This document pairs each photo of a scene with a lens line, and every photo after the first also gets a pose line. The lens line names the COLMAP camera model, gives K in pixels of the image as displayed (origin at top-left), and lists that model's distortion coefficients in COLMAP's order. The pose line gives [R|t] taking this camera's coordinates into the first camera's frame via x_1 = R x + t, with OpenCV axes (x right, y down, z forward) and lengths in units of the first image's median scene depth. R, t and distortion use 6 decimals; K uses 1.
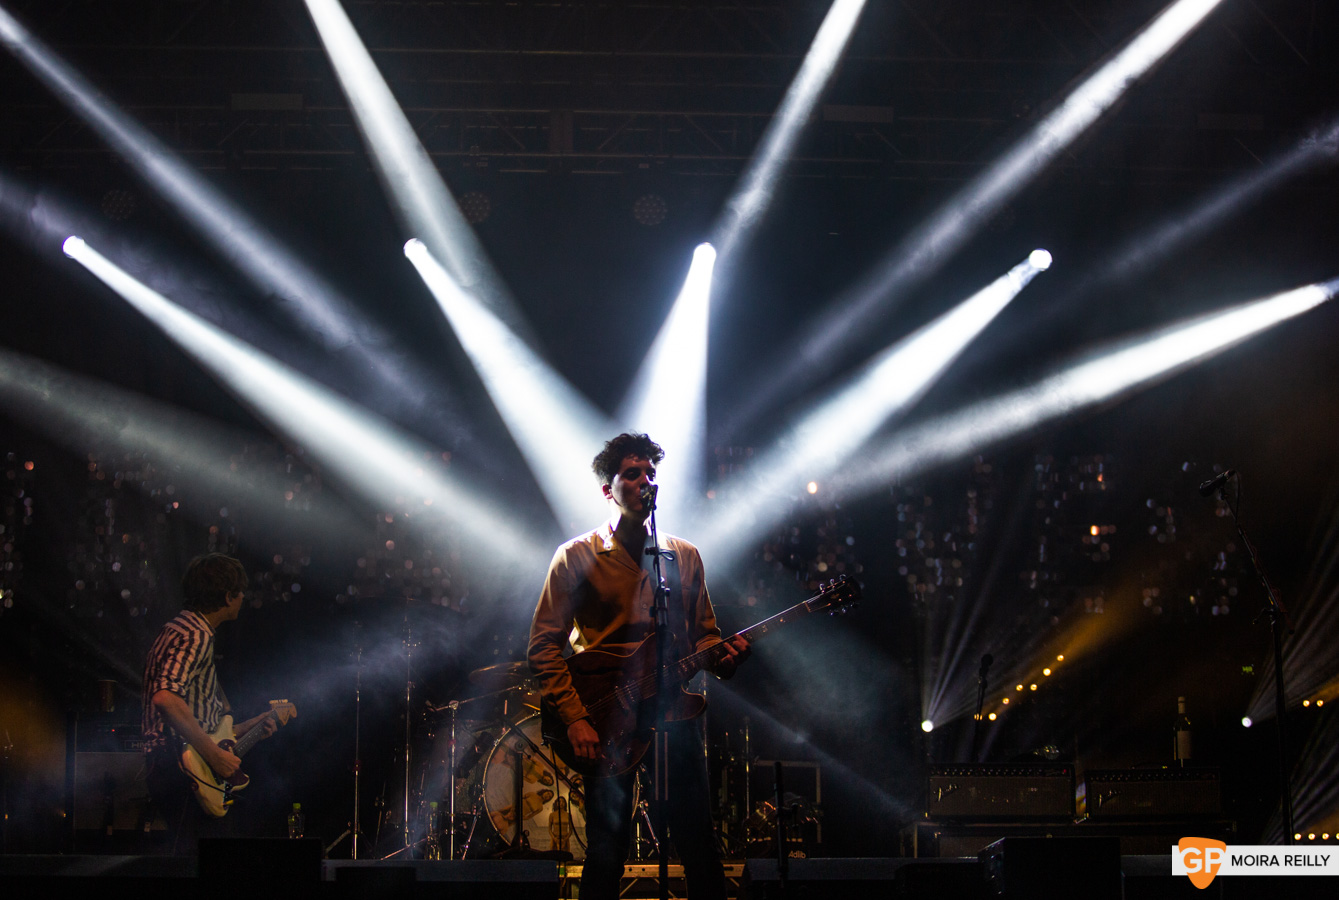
lens RADIAL K [[3116.9, 0, 669.5], [0, 3116.9, 450.0], [0, 0, 1]] dist [-0.367401, -0.019606]
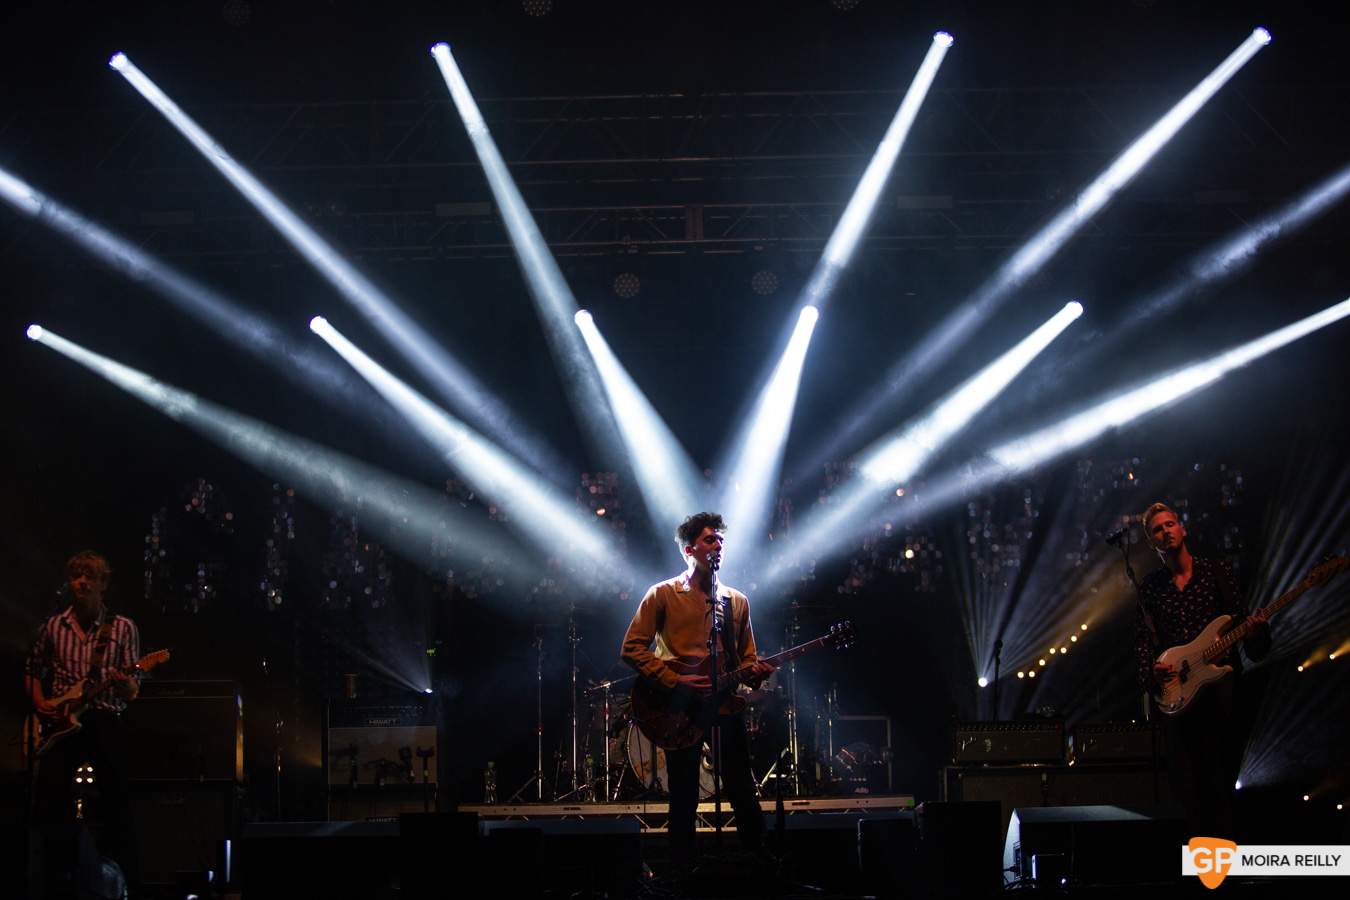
lens RADIAL K [[3195.1, 0, 675.0], [0, 3195.1, 450.0], [0, 0, 1]] dist [-0.387495, 0.248823]
pose [[0.995413, -0.026307, -0.091983, 0.083878], [0.030670, 0.998455, 0.046342, -0.077265], [0.090622, -0.048951, 0.994682, -0.347667]]
